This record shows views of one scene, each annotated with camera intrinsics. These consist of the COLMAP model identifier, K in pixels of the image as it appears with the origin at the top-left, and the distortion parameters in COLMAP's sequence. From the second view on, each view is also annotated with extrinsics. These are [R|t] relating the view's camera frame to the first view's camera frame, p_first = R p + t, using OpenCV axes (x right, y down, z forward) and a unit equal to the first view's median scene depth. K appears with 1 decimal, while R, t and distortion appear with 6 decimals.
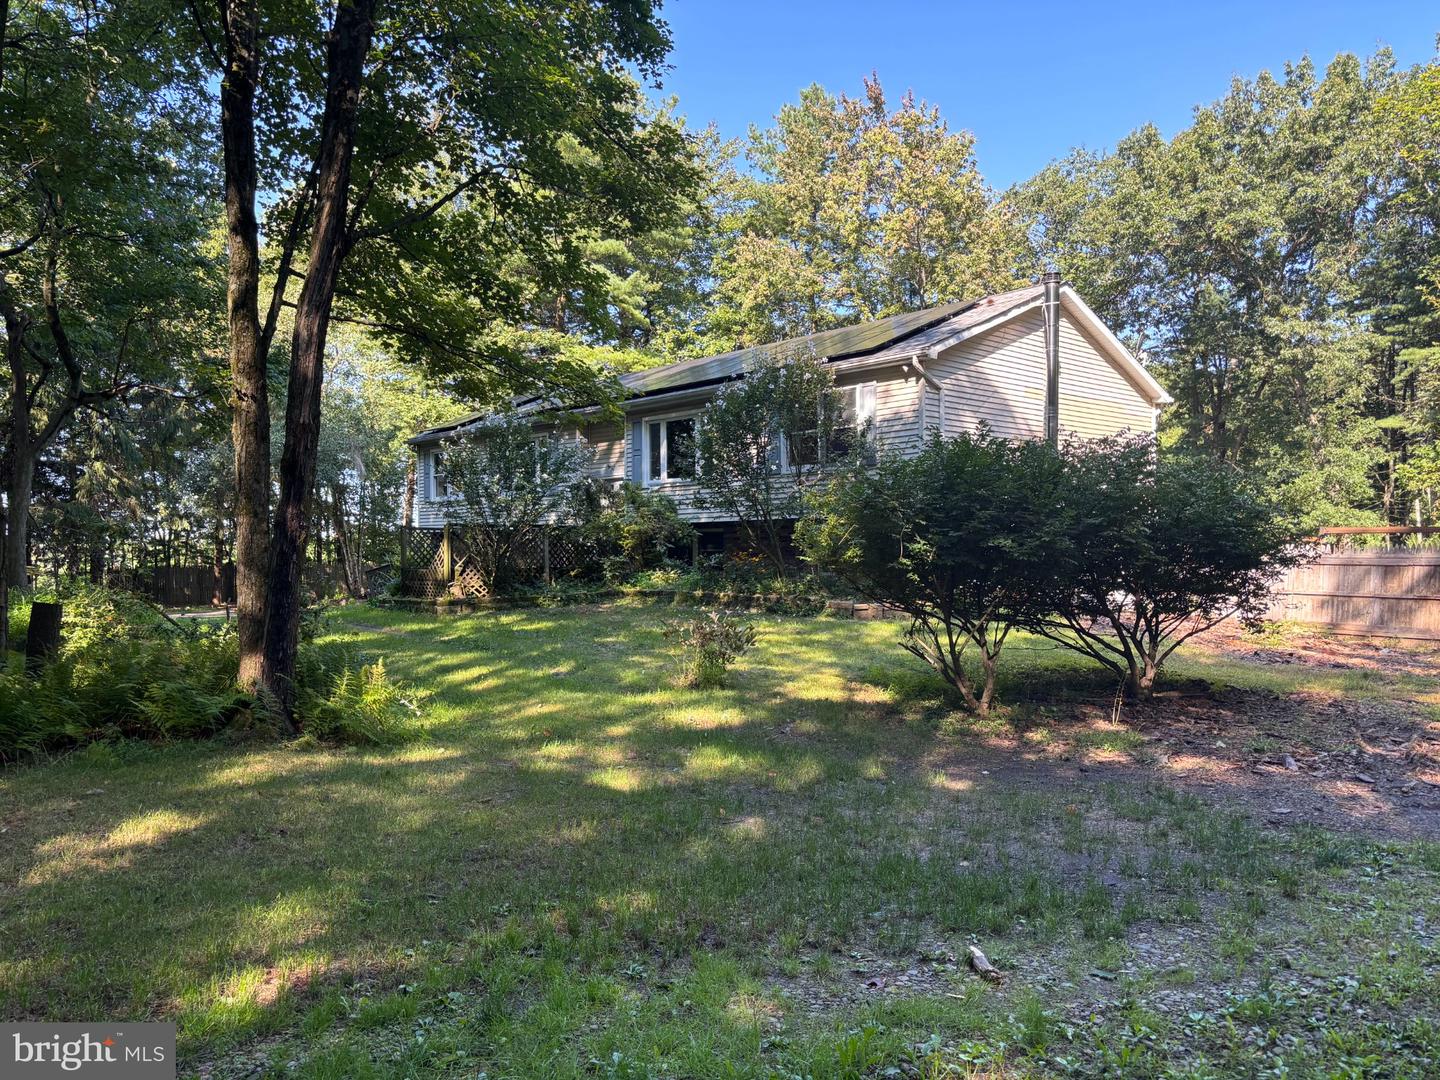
lens RADIAL K [[1090.7, 0, 719.6], [0, 1090.7, 544.2], [0, 0, 1]] dist [0.024552, -0.007301]
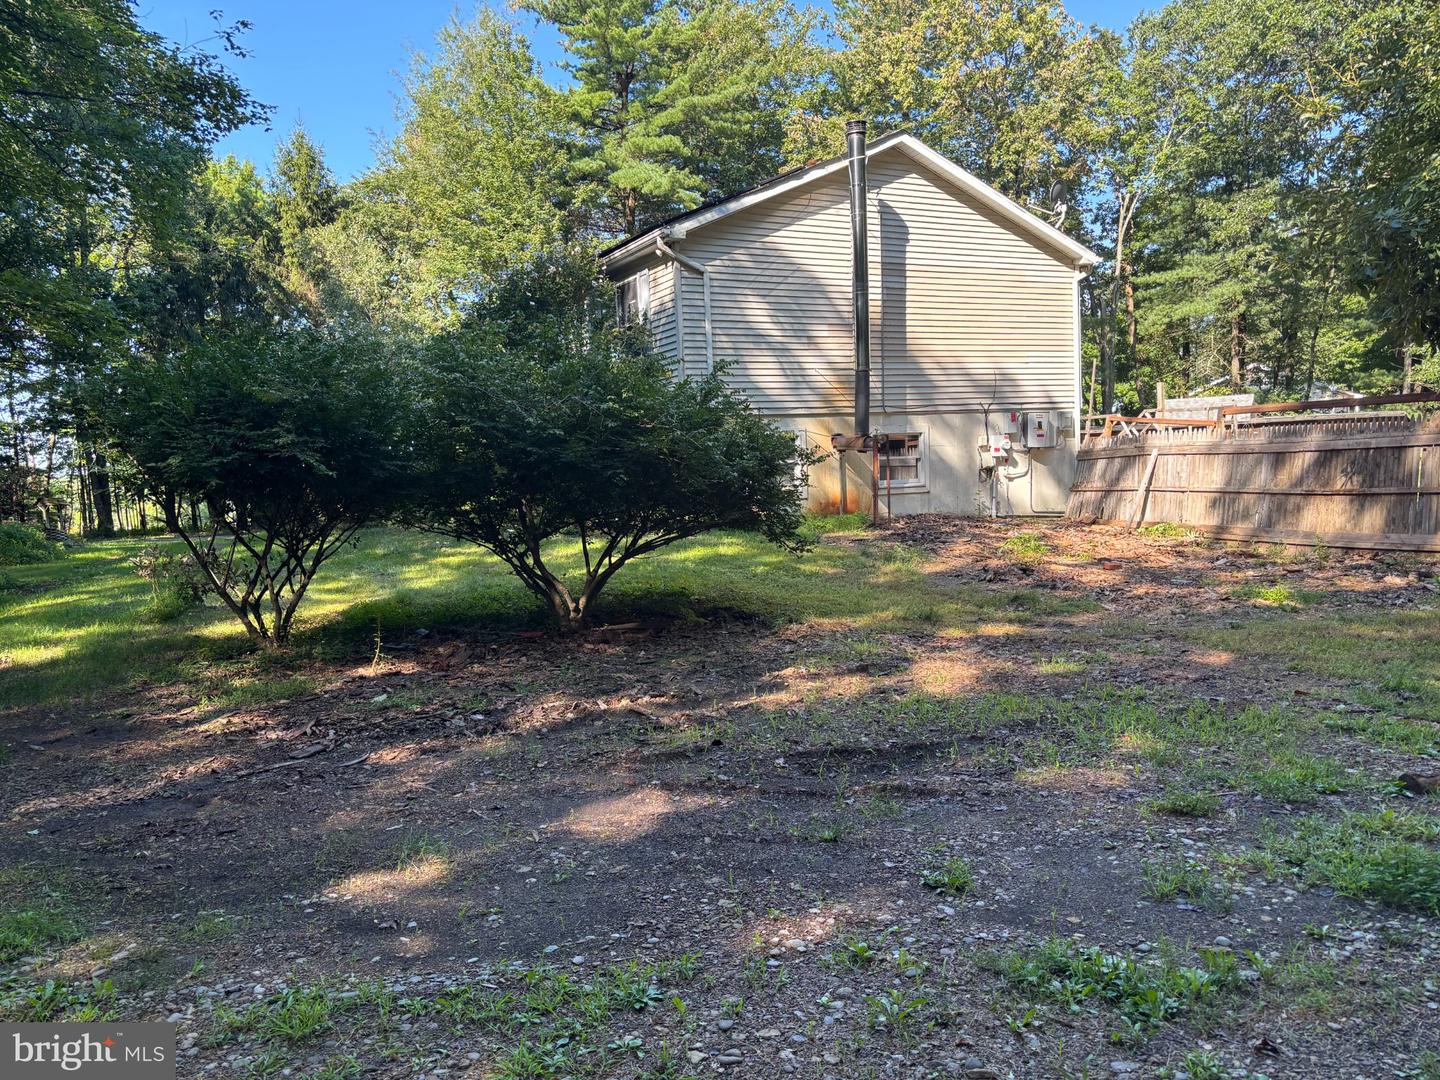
lens RADIAL K [[1090.7, 0, 719.3], [0, 1090.7, 537.1], [0, 0, 1]] dist [0.024552, -0.007301]
pose [[0.966225, -0.019175, -0.256986, 0.419316], [0.040272, 0.996211, 0.077085, 0.002885], [0.254534, -0.084831, 0.963336, 0.130615]]
